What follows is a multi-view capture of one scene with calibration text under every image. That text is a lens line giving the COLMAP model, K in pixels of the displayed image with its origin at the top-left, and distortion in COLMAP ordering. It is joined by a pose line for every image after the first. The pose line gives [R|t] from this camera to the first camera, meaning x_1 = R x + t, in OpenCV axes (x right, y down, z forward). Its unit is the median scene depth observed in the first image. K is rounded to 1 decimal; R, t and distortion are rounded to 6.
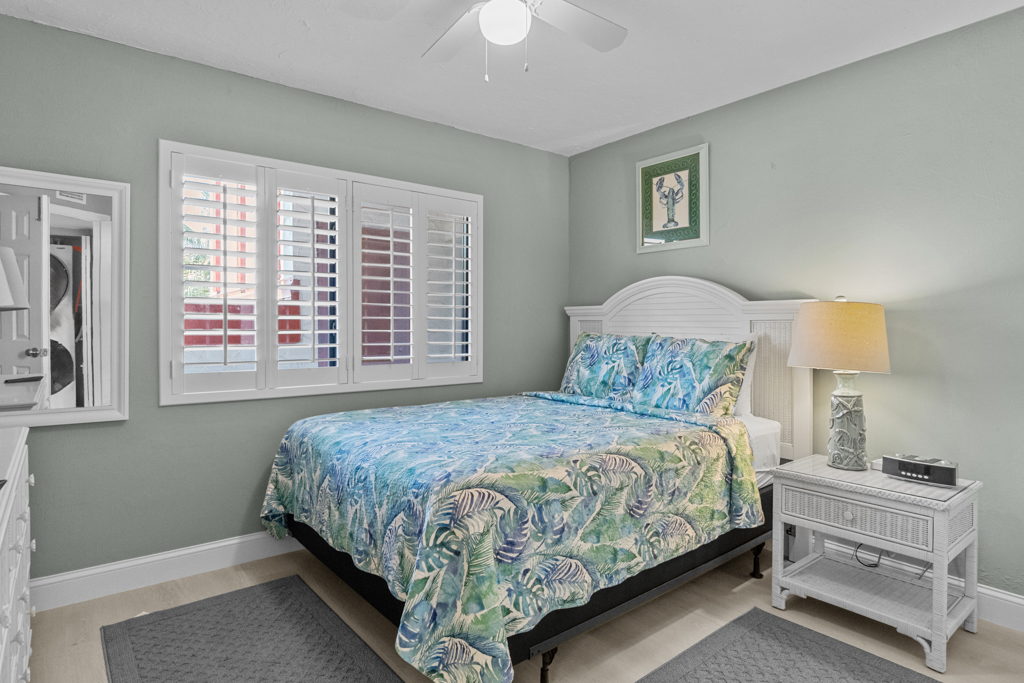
lens RADIAL K [[564.5, 0, 499.7], [0, 564.5, 331.7], [0, 0, 1]] dist [-0.001426, -0.000111]
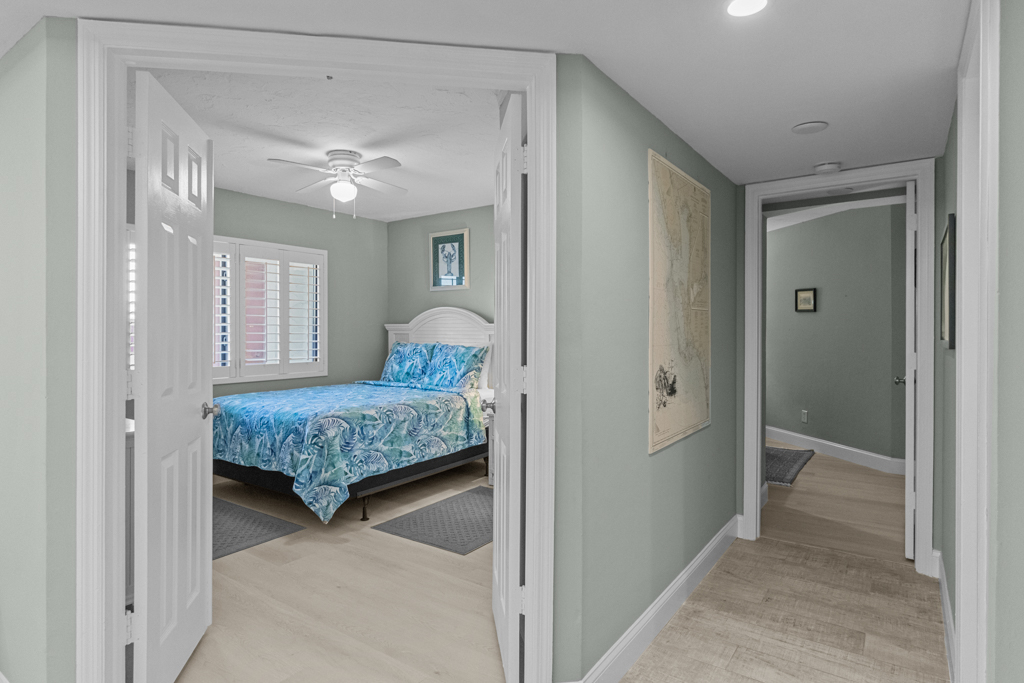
lens RADIAL K [[564.5, 0, 499.7], [0, 564.5, 331.7], [0, 0, 1]] dist [-0.001426, -0.000111]
pose [[0.959808, -0.003871, 0.280629, -0.020430], [0.006215, 0.999953, -0.007466, -0.021790], [-0.280587, 0.008911, 0.959787, -0.964905]]
